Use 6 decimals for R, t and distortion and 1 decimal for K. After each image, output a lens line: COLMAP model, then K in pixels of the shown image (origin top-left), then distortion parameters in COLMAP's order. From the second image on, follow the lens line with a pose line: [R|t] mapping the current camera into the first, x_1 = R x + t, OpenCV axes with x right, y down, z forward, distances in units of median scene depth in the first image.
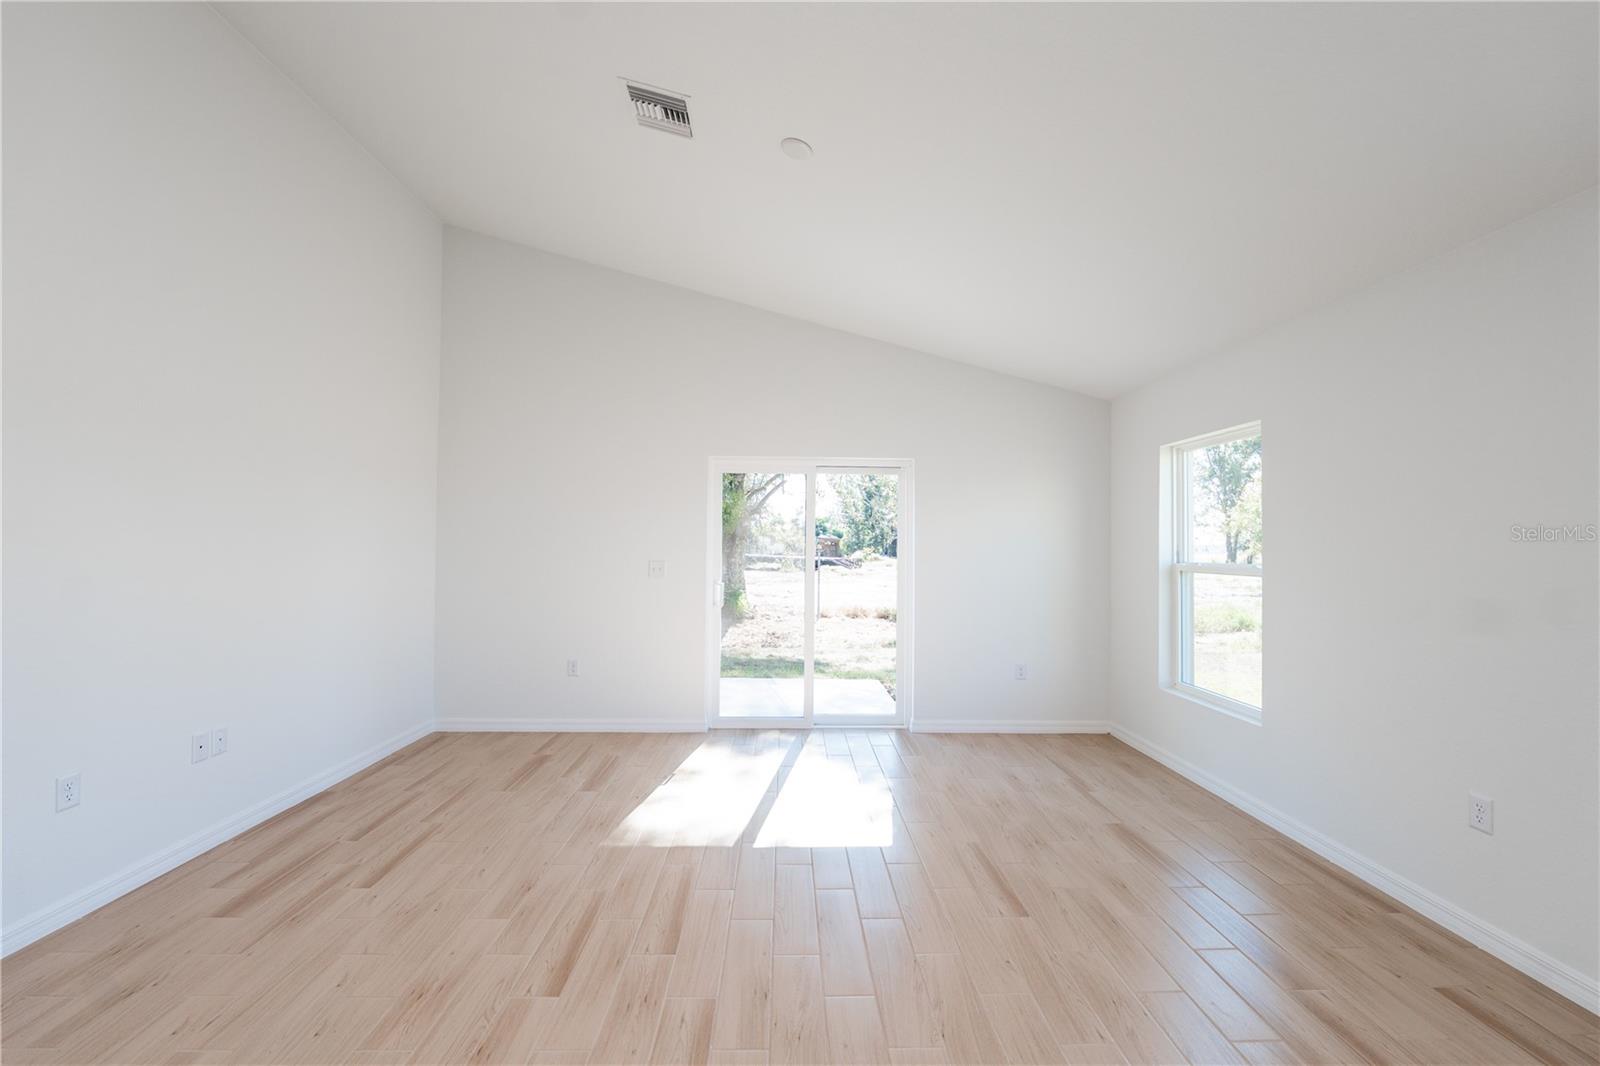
lens RADIAL K [[662.4, 0, 800.0], [0, 662.4, 533.0], [0, 0, 1]] dist [0.001186, 0.000108]
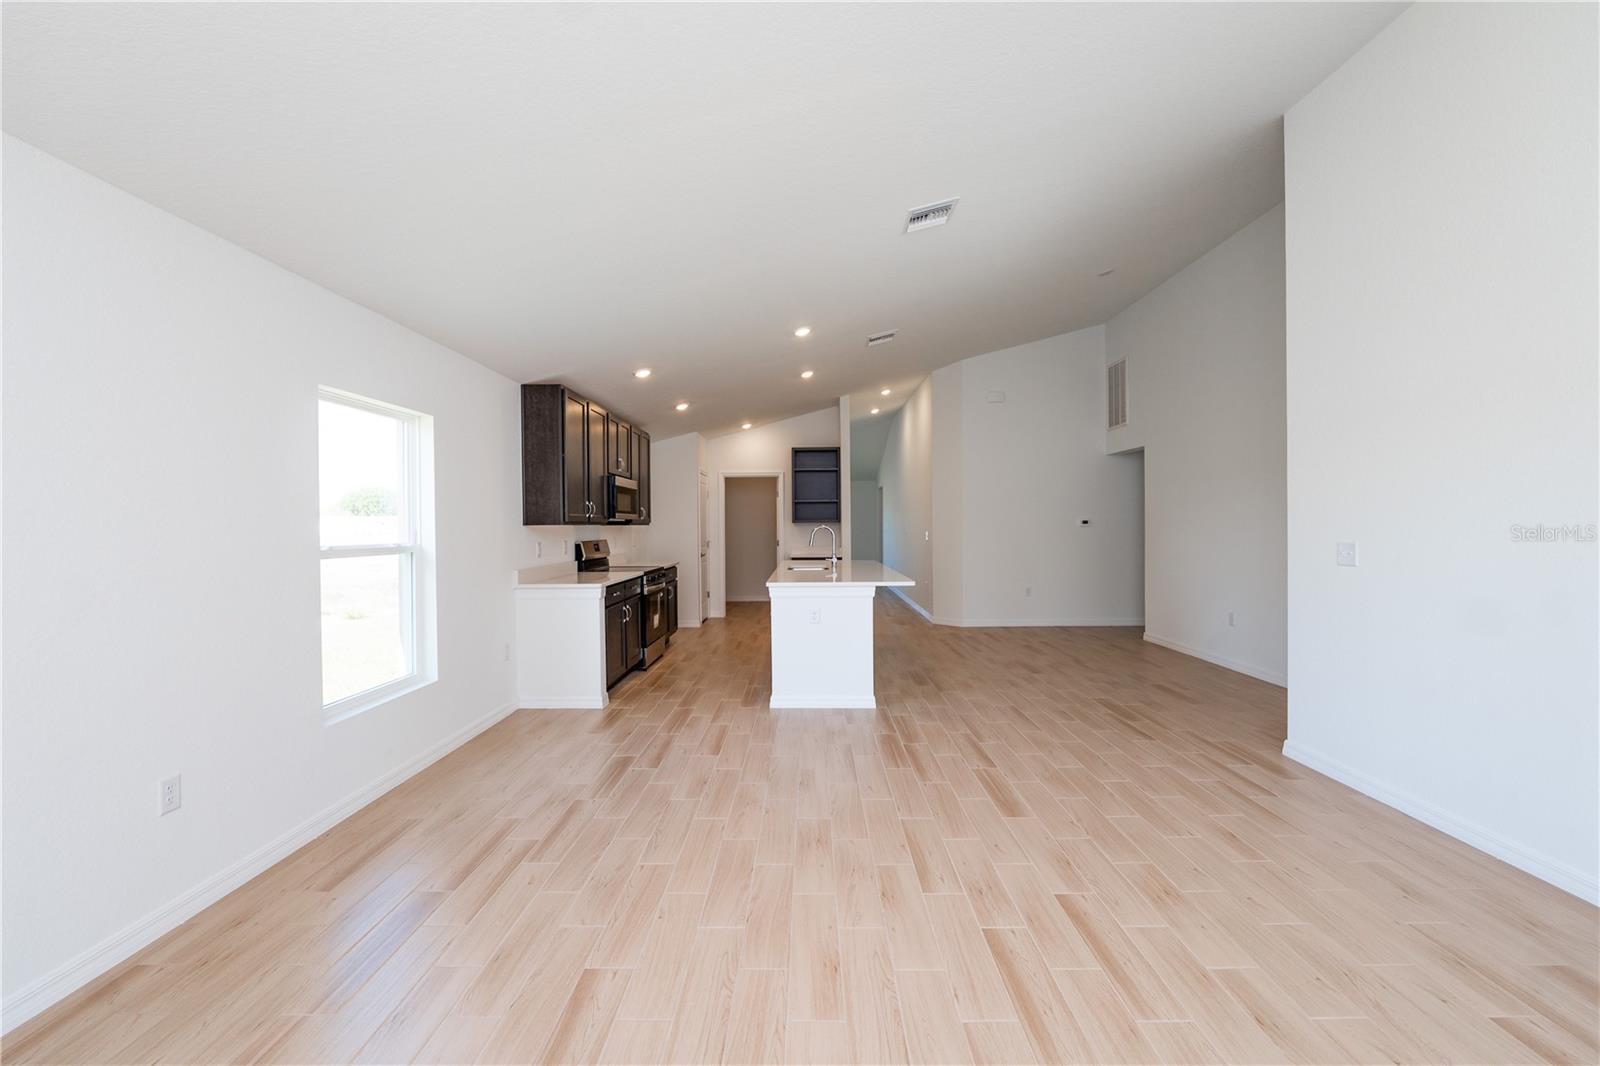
lens RADIAL K [[662.4, 0, 800.0], [0, 662.4, 533.0], [0, 0, 1]] dist [0.001186, 0.000108]
pose [[-0.999296, 0.000368, 0.037522, 0.048408], [0.000076, 0.999970, -0.007792, 0.040376], [-0.037523, -0.007784, -0.999265, 1.950091]]
